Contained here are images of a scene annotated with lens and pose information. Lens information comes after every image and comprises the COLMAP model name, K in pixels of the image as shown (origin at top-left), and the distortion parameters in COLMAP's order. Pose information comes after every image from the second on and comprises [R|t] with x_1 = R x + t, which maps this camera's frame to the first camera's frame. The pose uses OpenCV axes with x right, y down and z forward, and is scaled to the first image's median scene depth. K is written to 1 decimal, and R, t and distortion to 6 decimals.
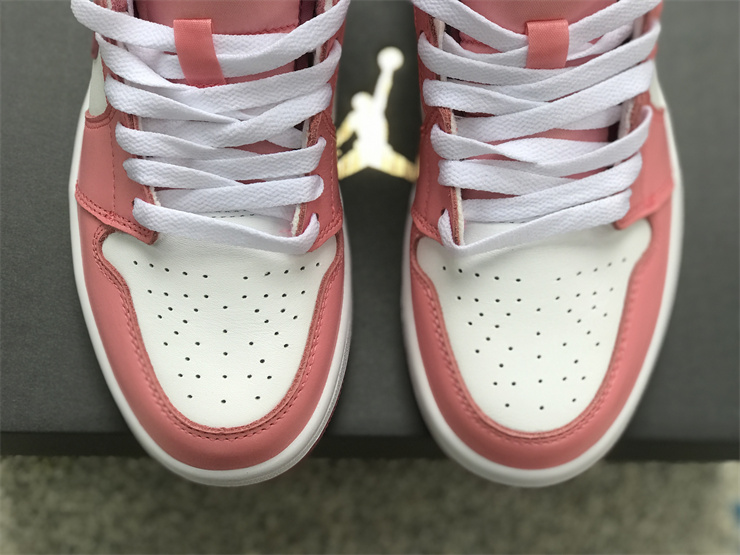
lens RADIAL K [[1255.1, 0, 368.2], [0, 1255.1, 277.0], [0, 0, 1]] dist [0.033550, 0.033921]
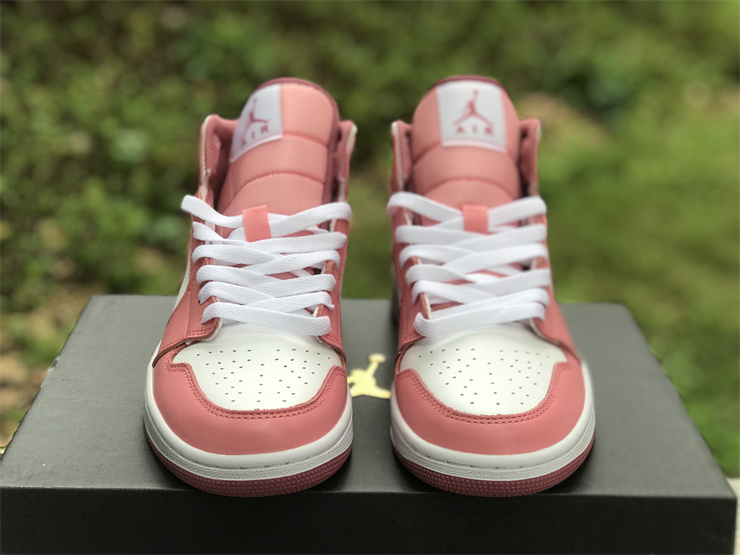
lens RADIAL K [[1255.1, 0, 368.2], [0, 1255.1, 277.0], [0, 0, 1]] dist [0.033550, 0.033921]
pose [[0.999682, 0.002191, 0.025112, -0.034230], [0.019032, 0.587632, -0.808905, 1.139037], [-0.016528, 0.809126, 0.587403, 0.117489]]
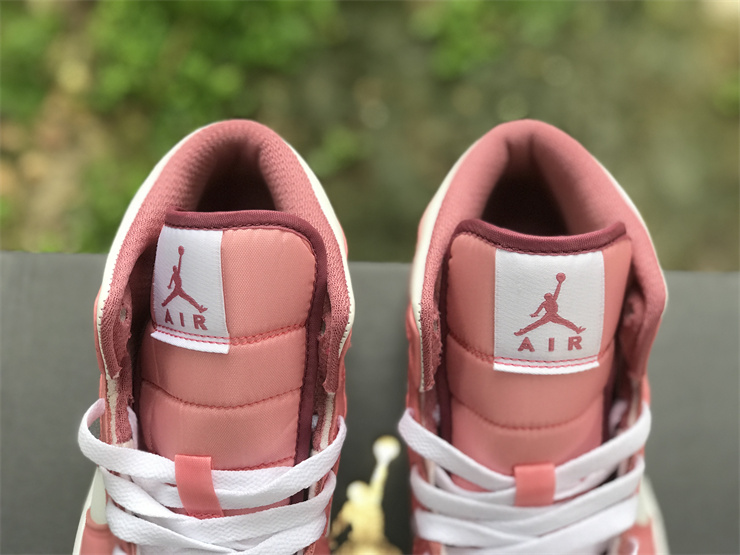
lens RADIAL K [[1255.1, 0, 368.2], [0, 1255.1, 277.0], [0, 0, 1]] dist [0.033550, 0.033921]
pose [[0.999819, 0.017400, -0.007732, 0.010248], [-0.018409, 0.987080, -0.159168, -0.184585], [0.004863, 0.159281, 0.987221, -0.048077]]
